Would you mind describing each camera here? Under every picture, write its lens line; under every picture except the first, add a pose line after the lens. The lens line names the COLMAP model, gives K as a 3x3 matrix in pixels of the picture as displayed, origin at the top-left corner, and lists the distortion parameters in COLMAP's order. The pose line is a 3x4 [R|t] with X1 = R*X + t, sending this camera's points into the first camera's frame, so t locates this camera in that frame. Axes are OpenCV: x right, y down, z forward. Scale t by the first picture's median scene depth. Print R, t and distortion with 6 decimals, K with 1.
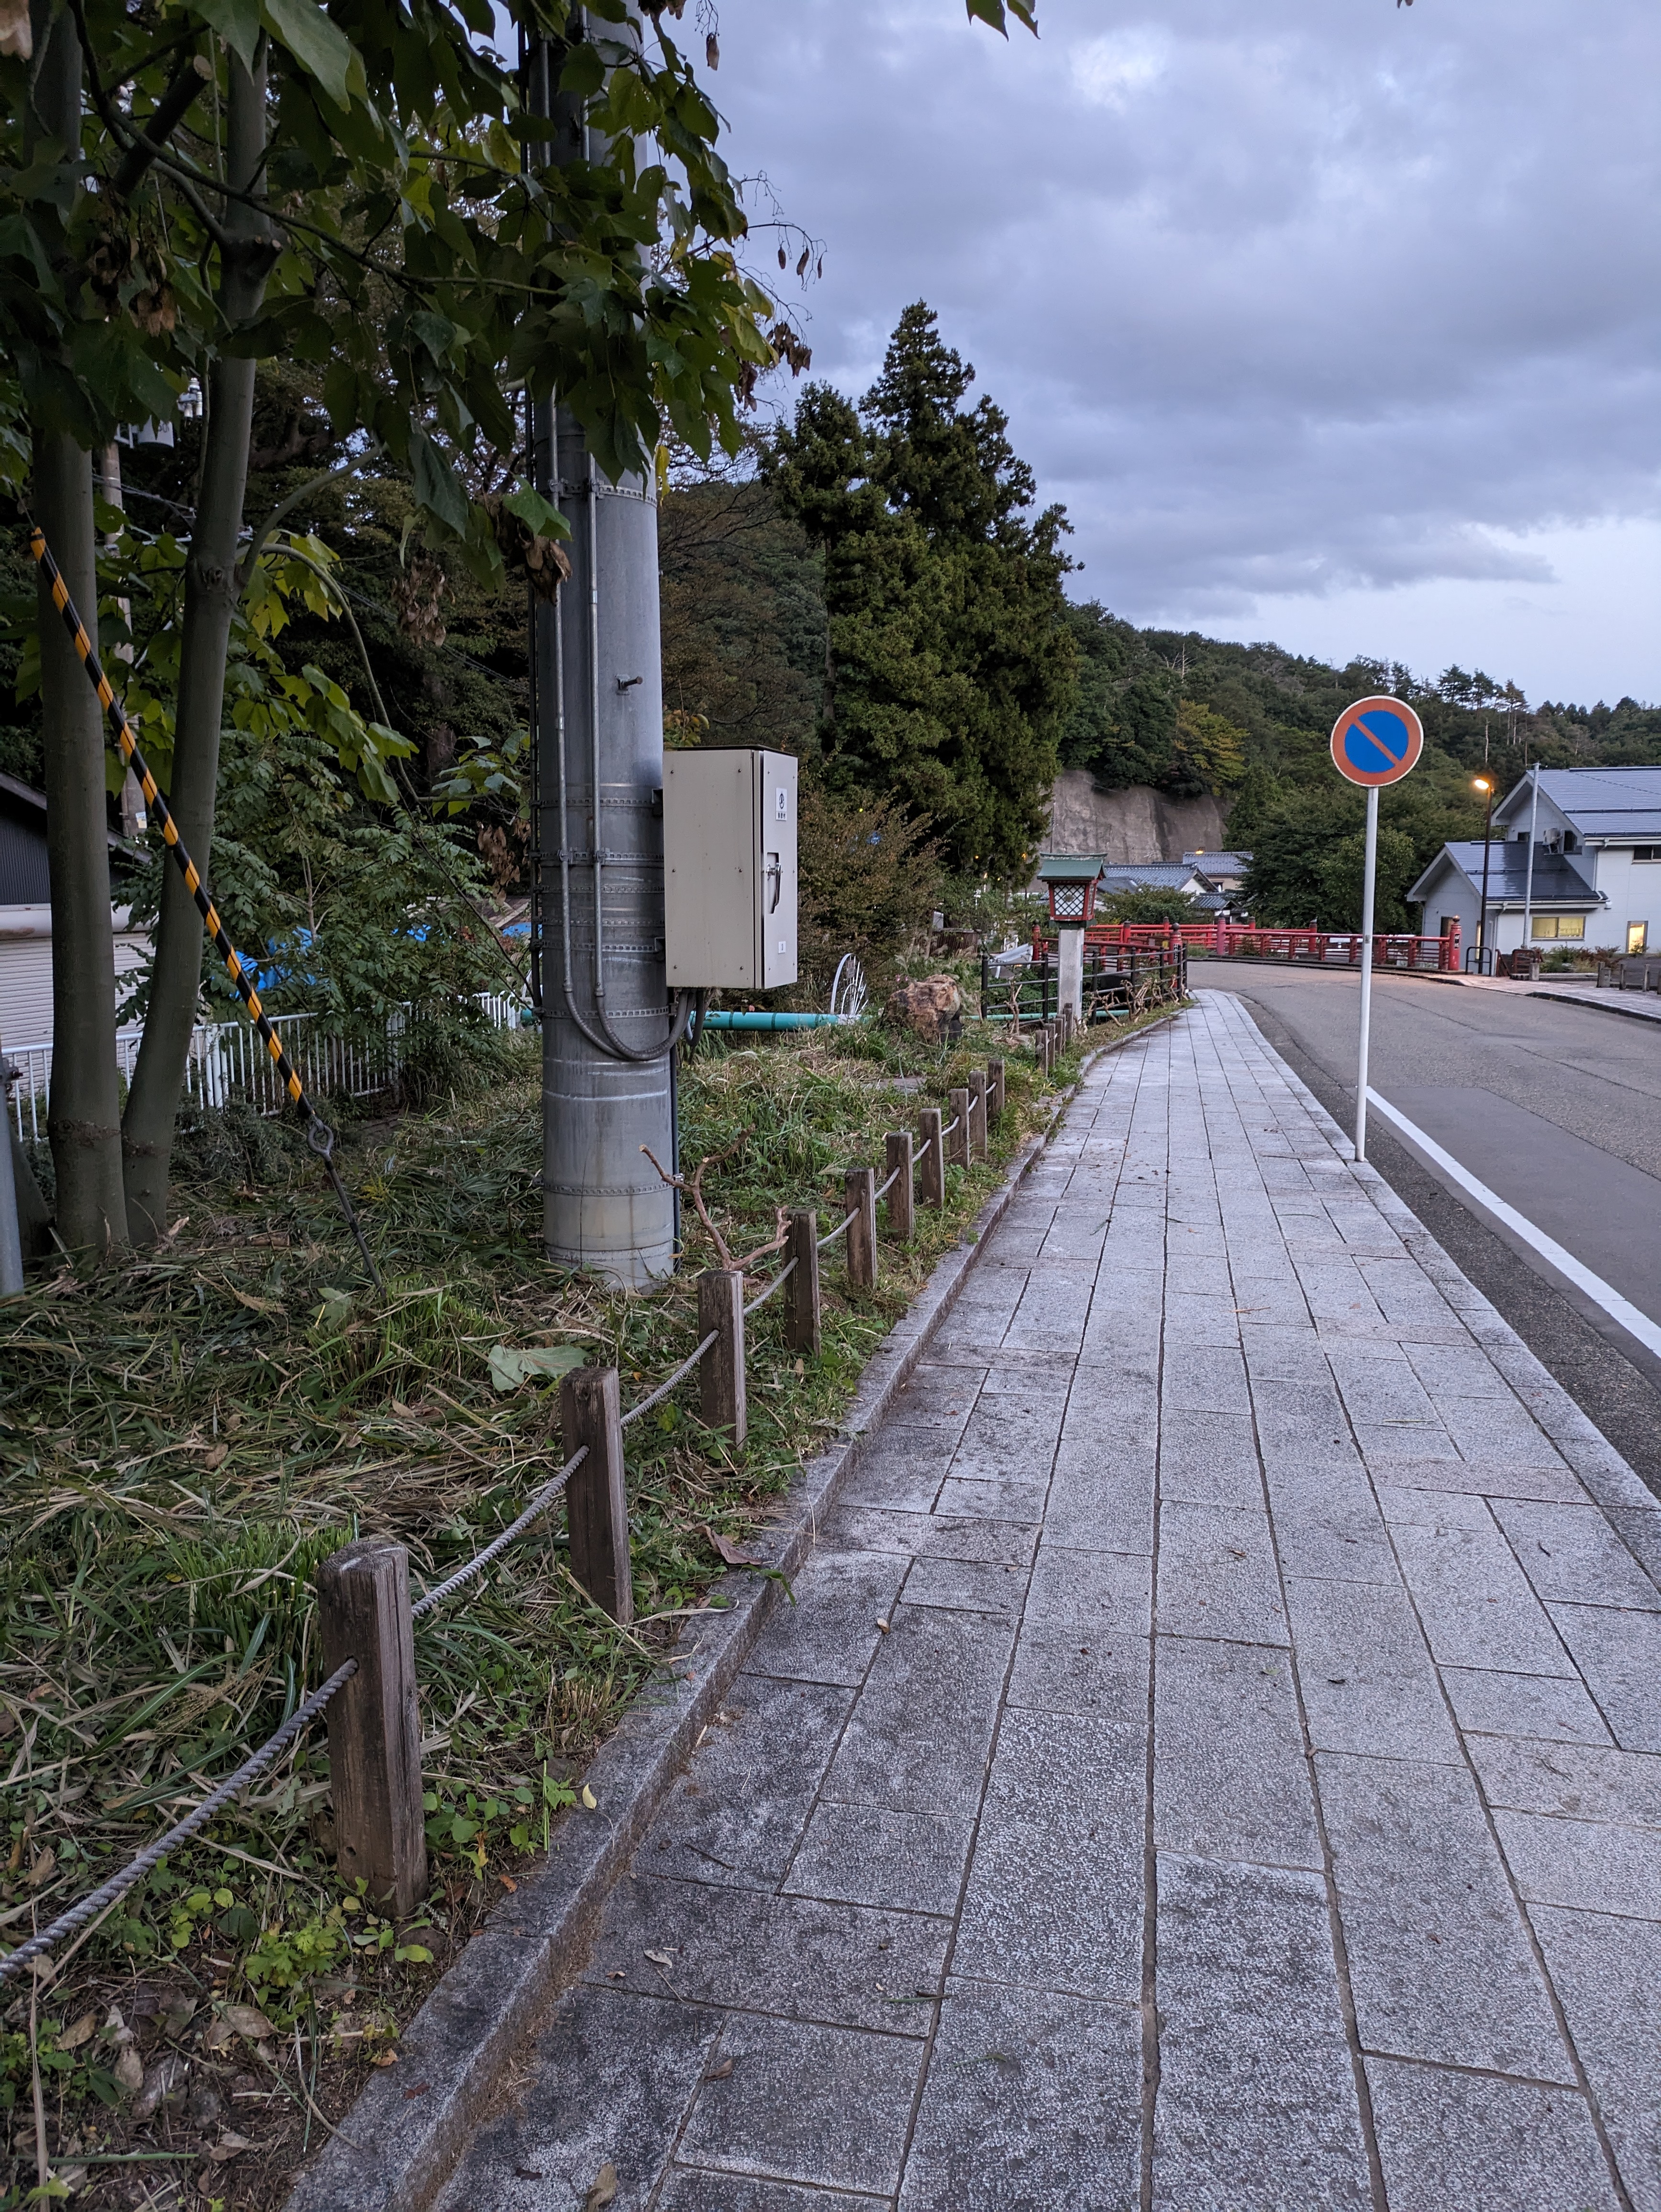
lens RADIAL K [[1618.9, 0, 824.9], [0, 1618.9, 1111.4], [0, 0, 1]] dist [0.046667, -0.028172]
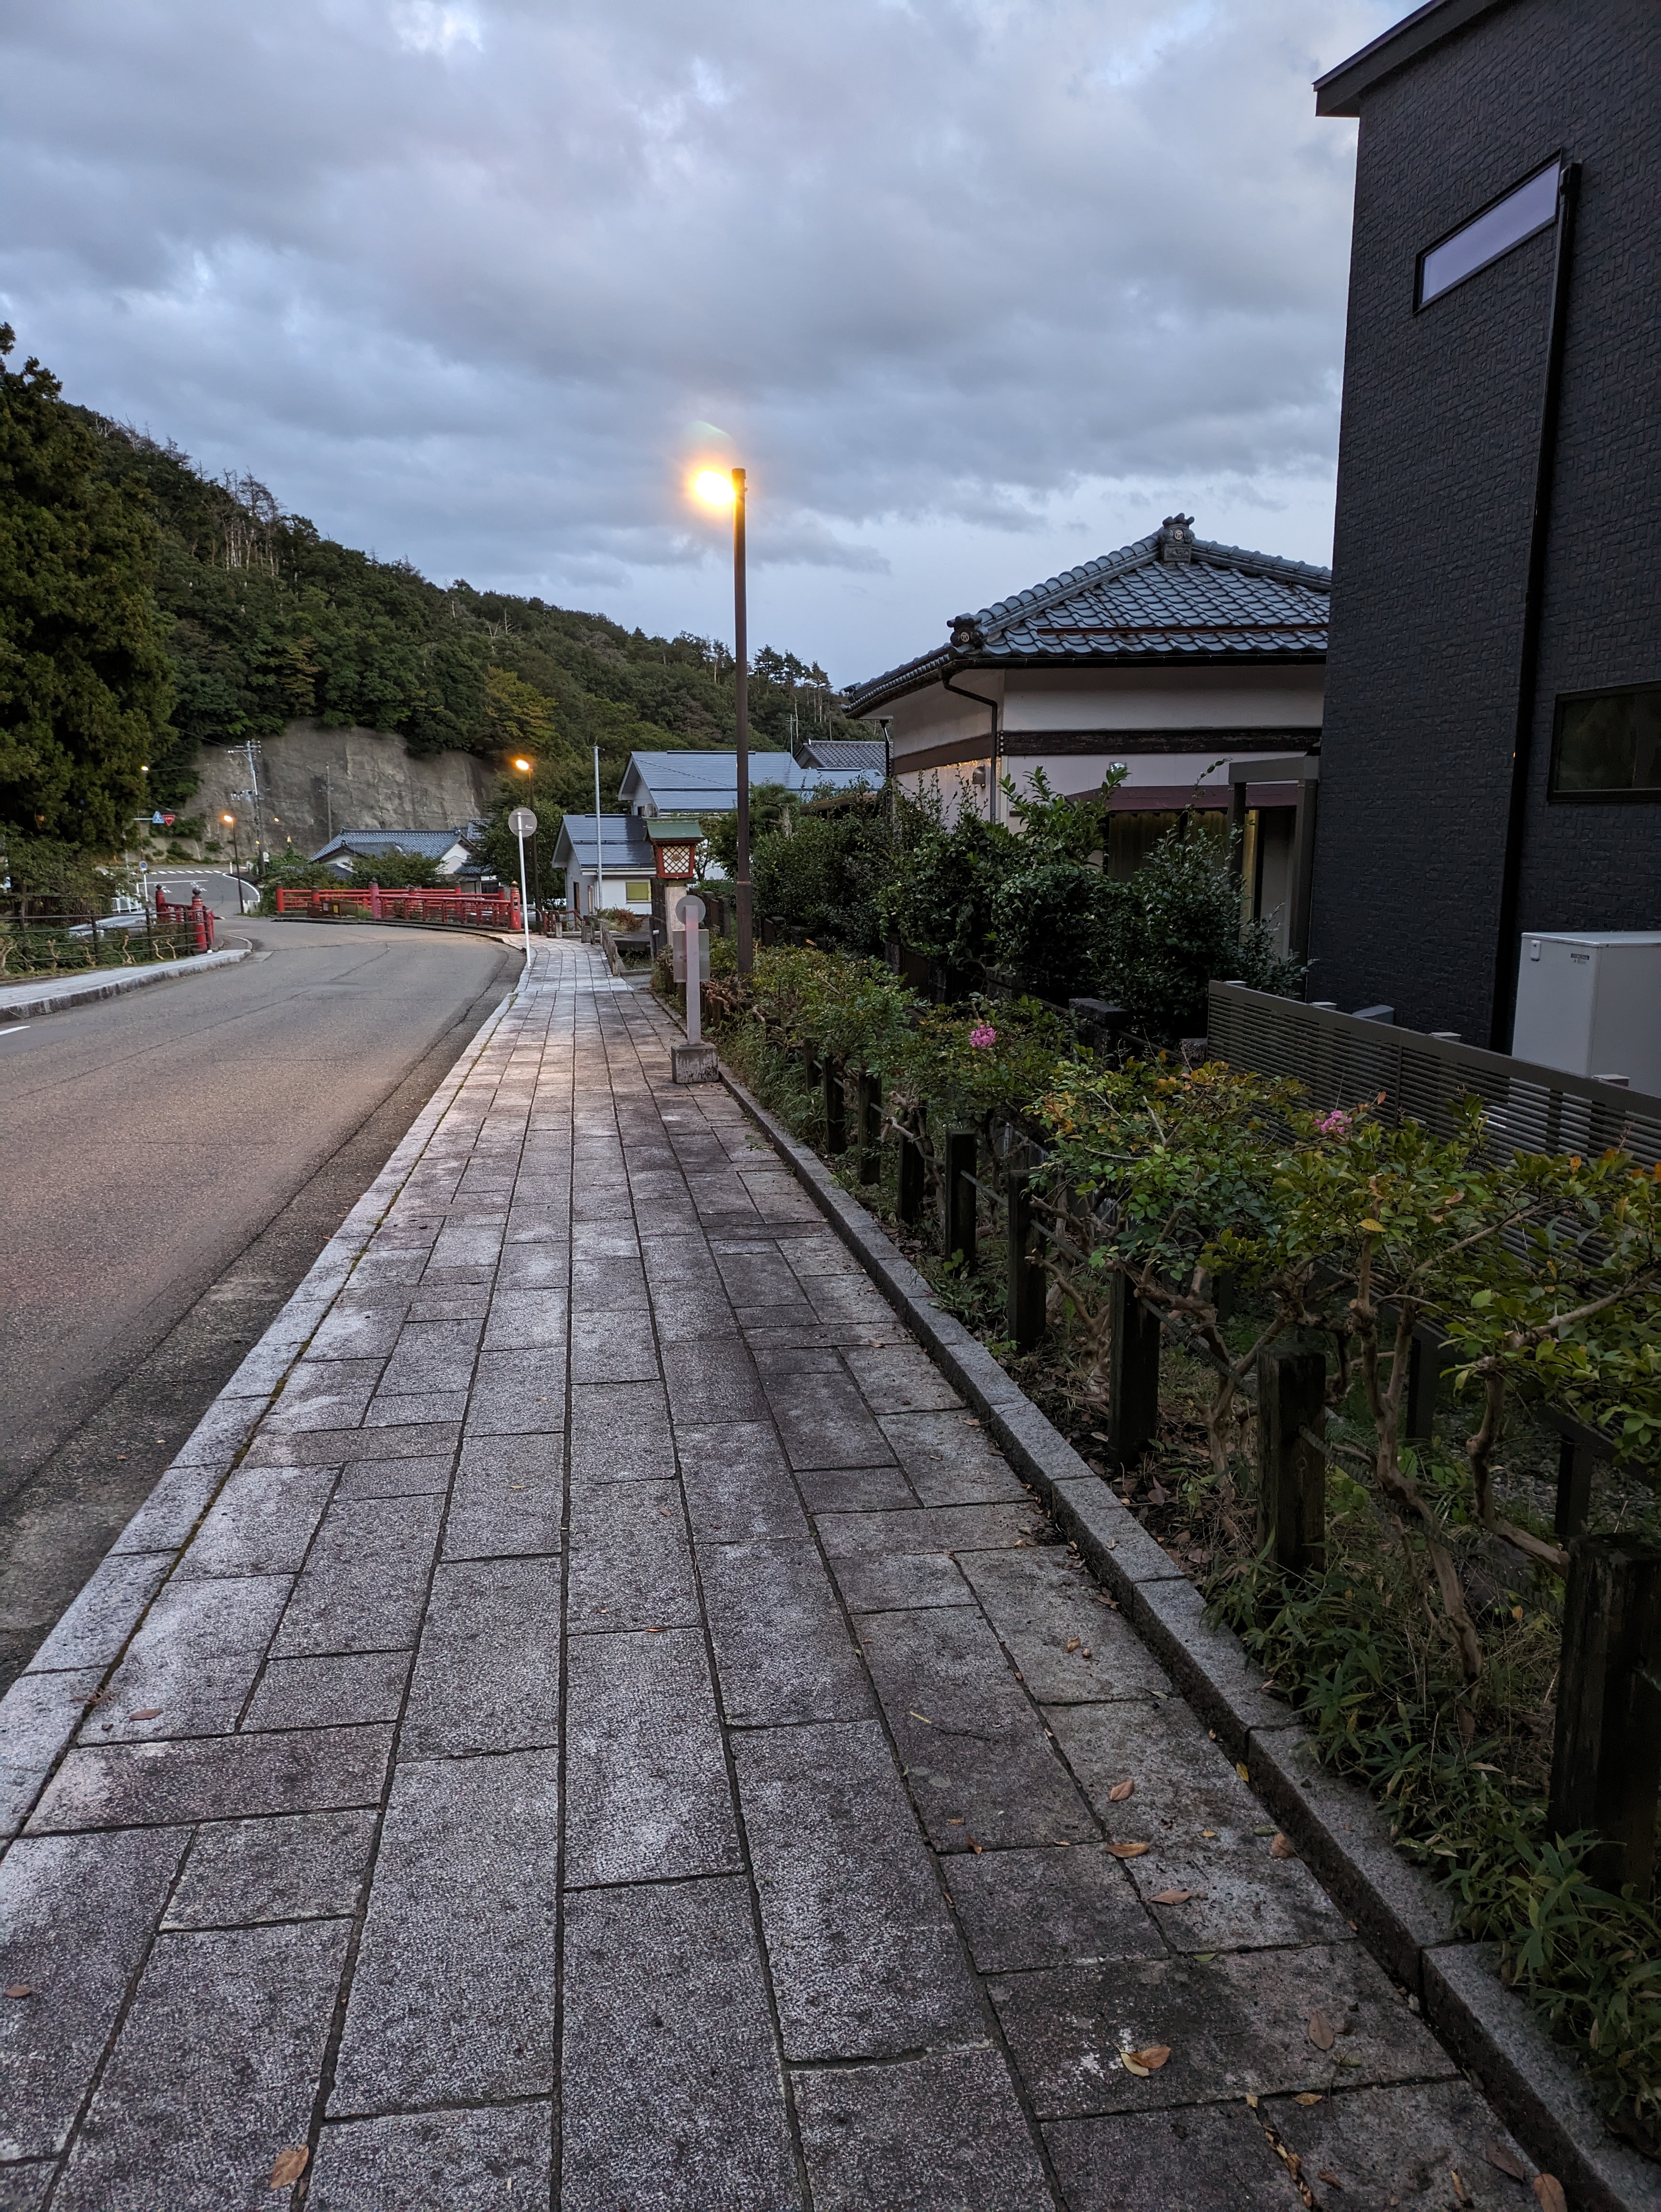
lens RADIAL K [[1618.9, 0, 835.5], [0, 1618.9, 1092.2], [0, 0, 1]] dist [0.046667, -0.028172]
pose [[0.930974, -0.055312, 0.360871, 0.159007], [0.051502, 0.998469, 0.020175, 0.011494], [-0.361435, -0.000197, 0.932397, -0.102091]]
